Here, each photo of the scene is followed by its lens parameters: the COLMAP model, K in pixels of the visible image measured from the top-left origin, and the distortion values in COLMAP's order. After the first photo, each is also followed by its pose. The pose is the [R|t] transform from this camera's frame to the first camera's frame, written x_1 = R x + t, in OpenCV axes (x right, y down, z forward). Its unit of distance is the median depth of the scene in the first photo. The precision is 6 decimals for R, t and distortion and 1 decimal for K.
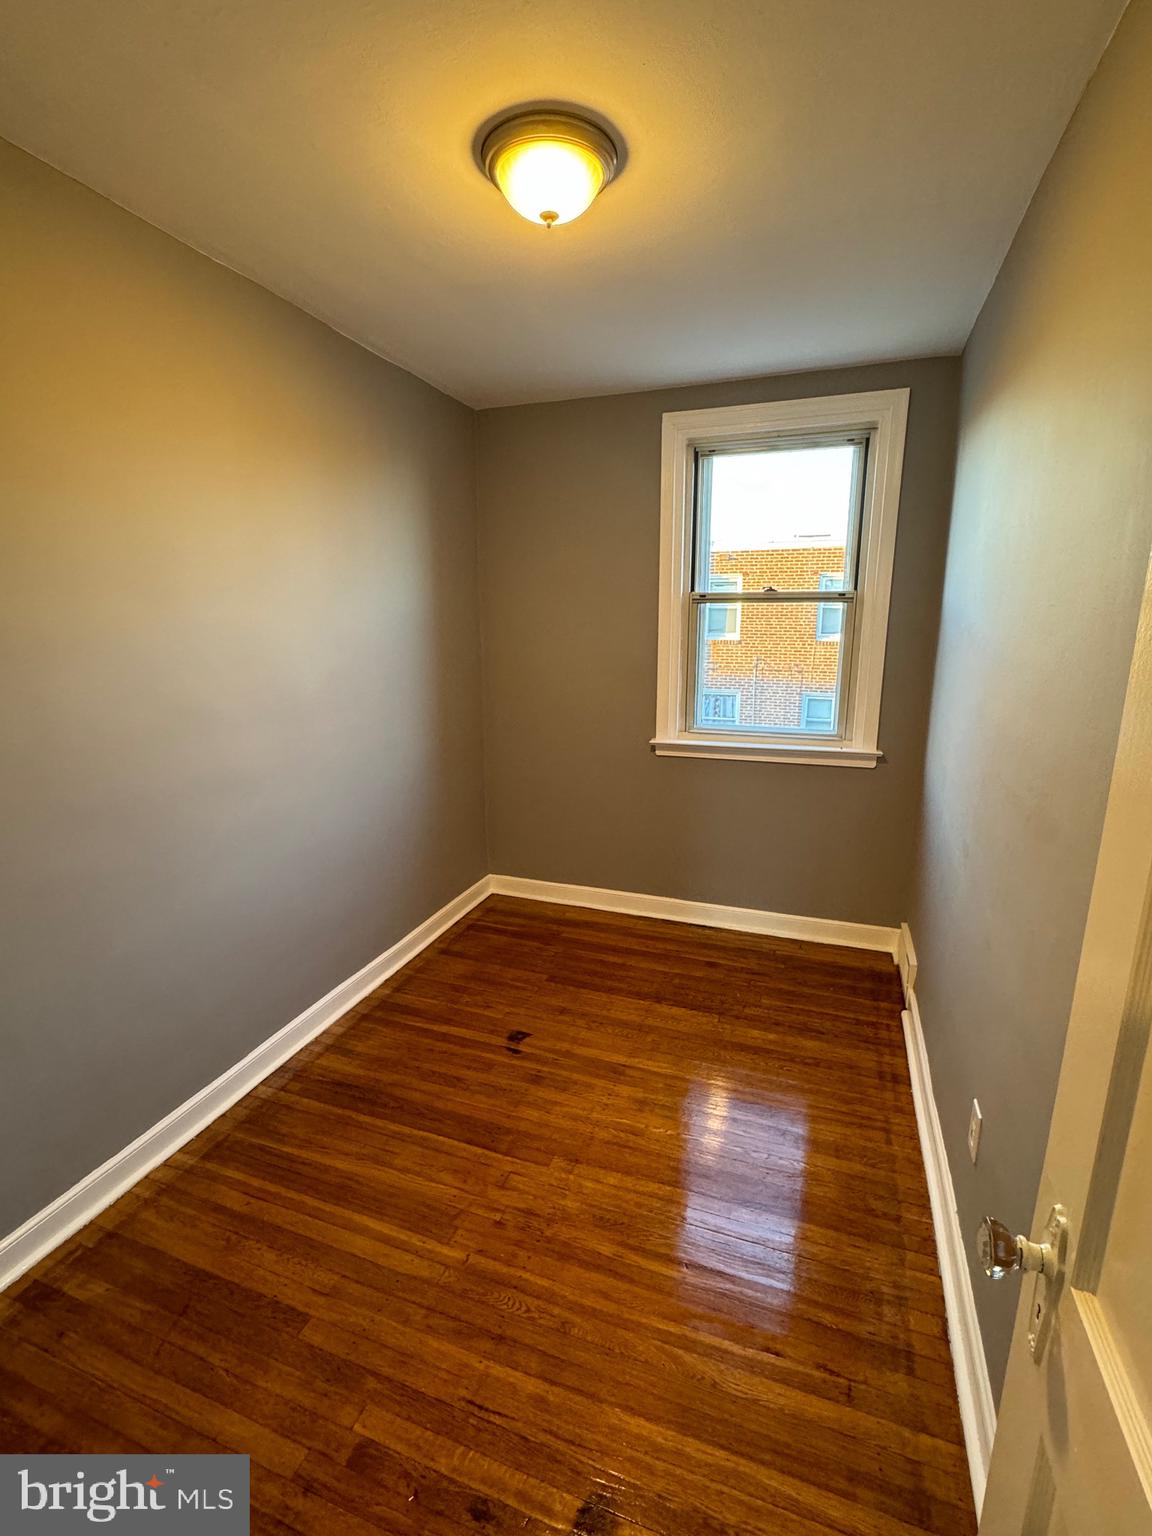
lens RADIAL K [[706.0, 0, 576.0], [0, 706.0, 768.0], [0, 0, 1]] dist [-0.002001, -0.000473]
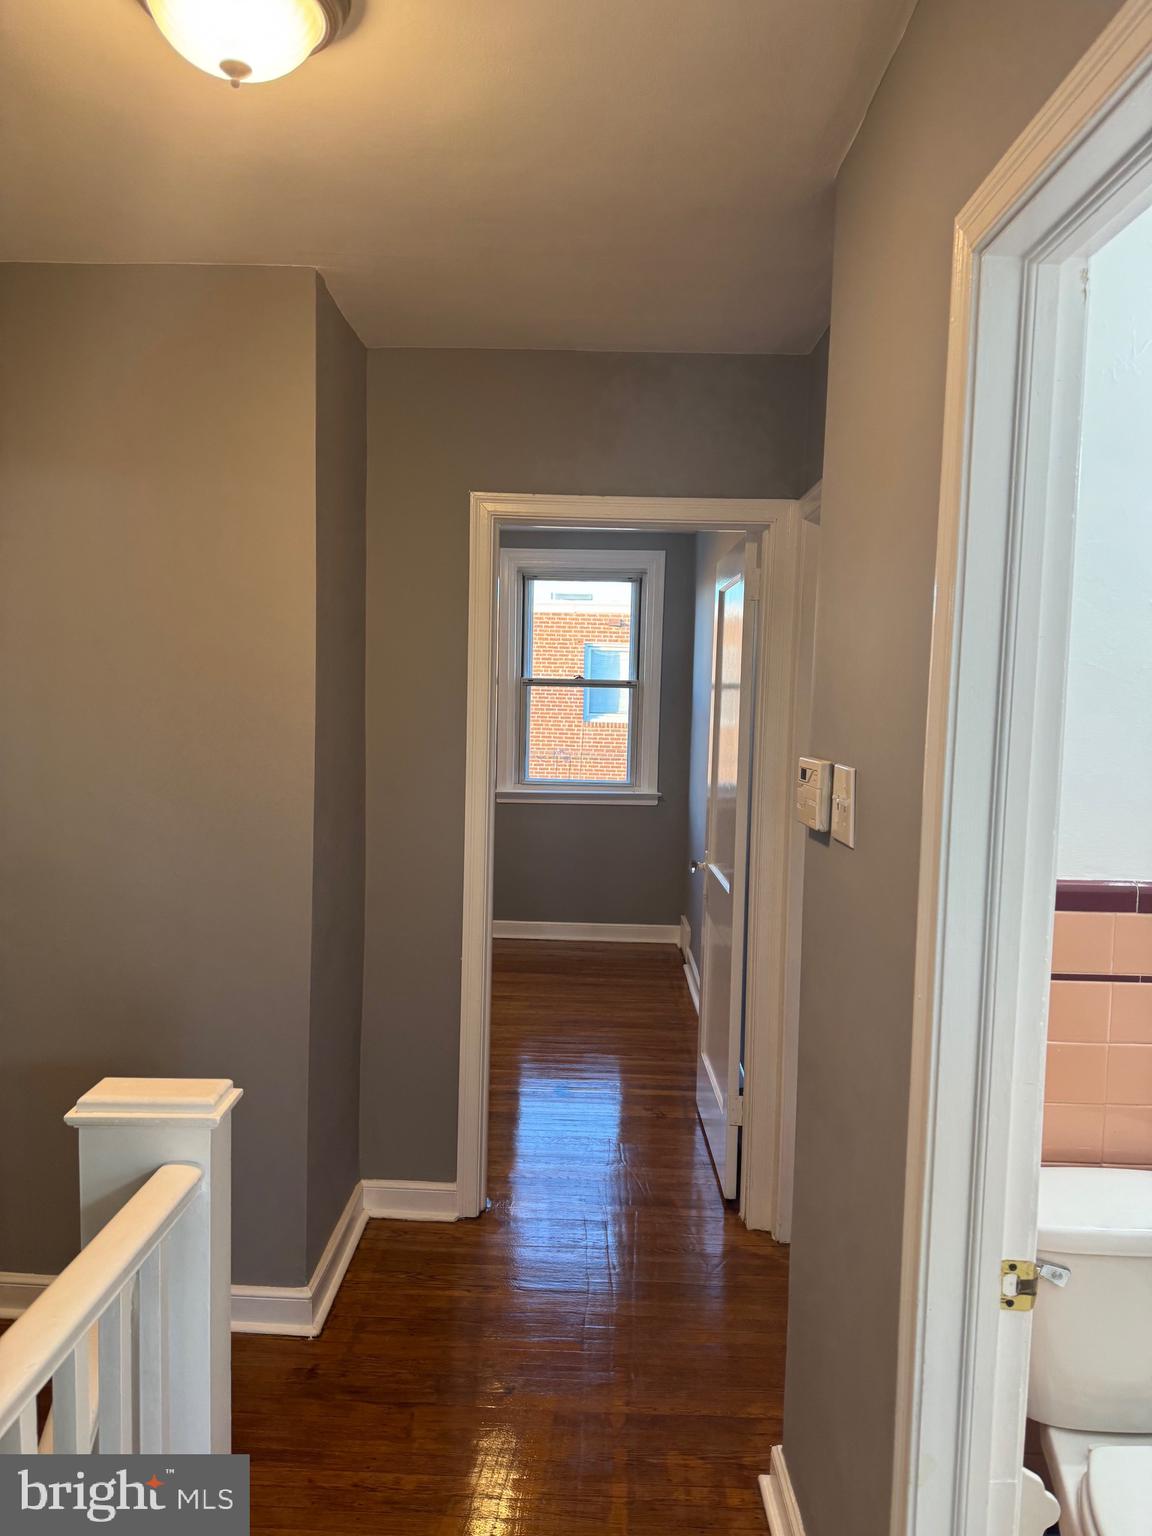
lens RADIAL K [[1066.3, 0, 574.9], [0, 1066.3, 777.7], [0, 0, 1]] dist [0.091061, -0.123208]
pose [[0.946701, -0.004100, 0.322088, -0.483061], [0.044292, 0.992078, -0.117556, 0.220541], [-0.319055, 0.125556, 0.939383, -1.105142]]
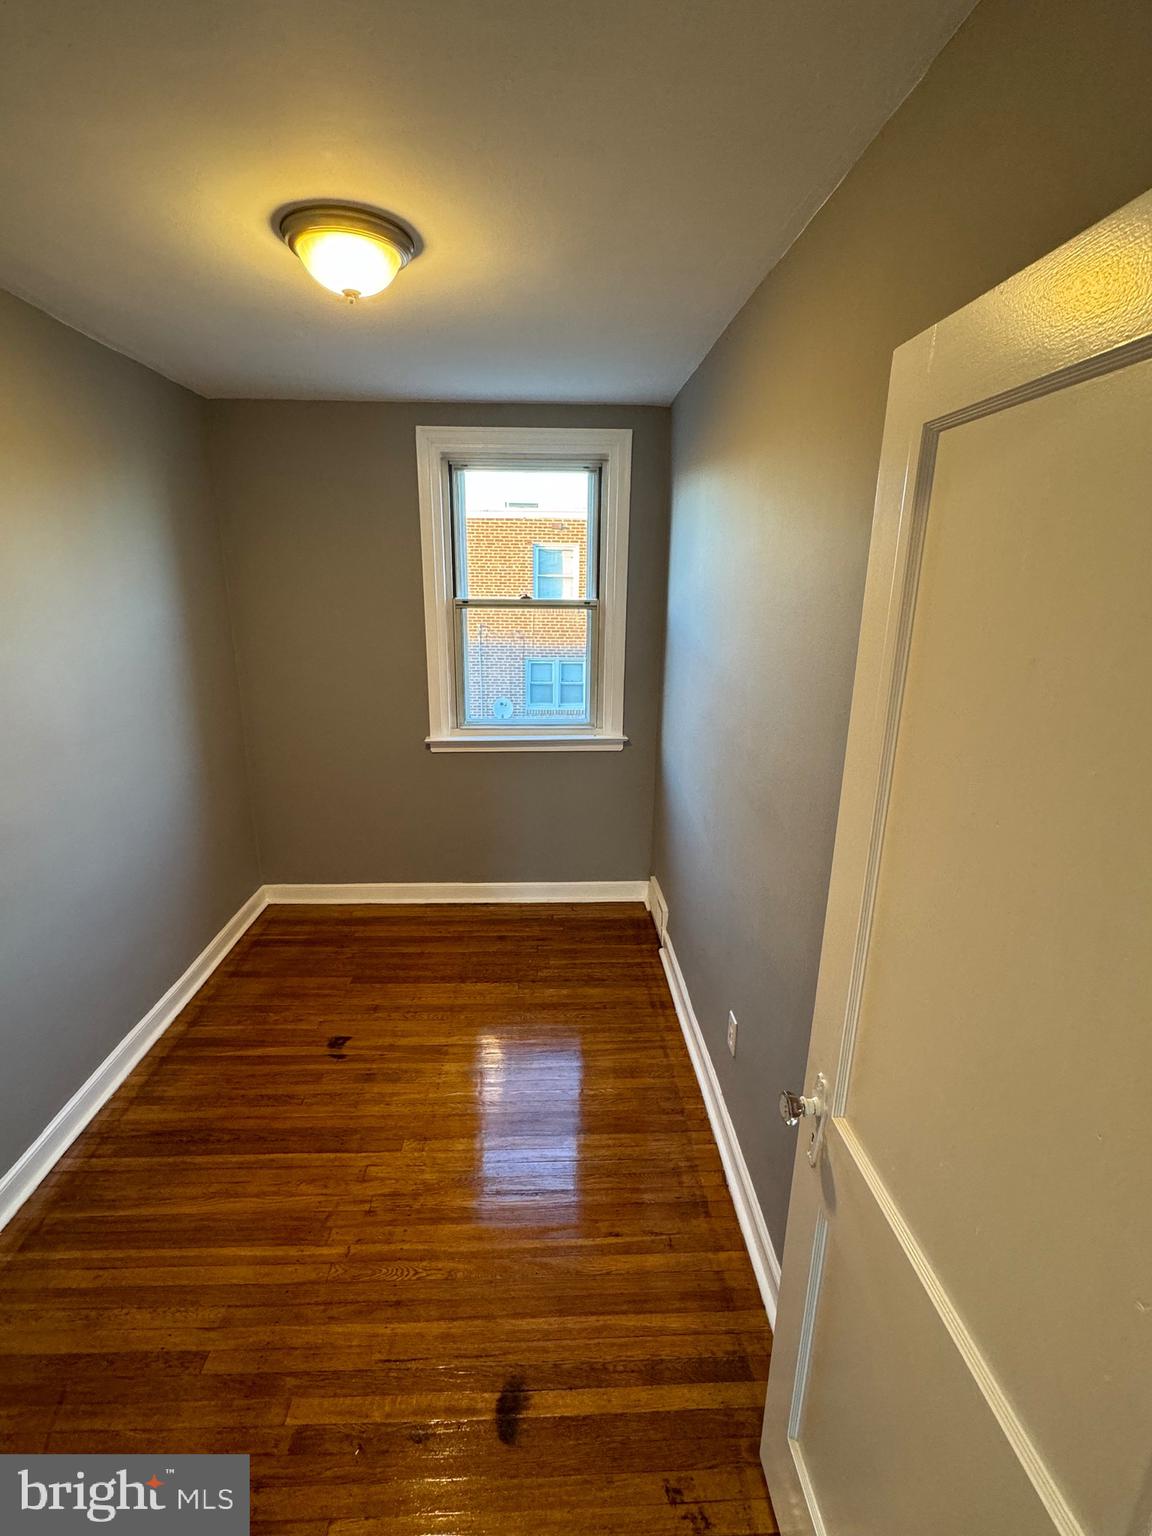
lens RADIAL K [[710.8, 0, 576.0], [0, 710.8, 768.0], [0, 0, 1]] dist [-0.001128, -0.000444]
pose [[0.923745, -0.090480, 0.372168, -0.110456], [0.069492, 0.995162, 0.069456, -0.070018], [-0.376651, -0.038297, 0.925563, -0.086406]]
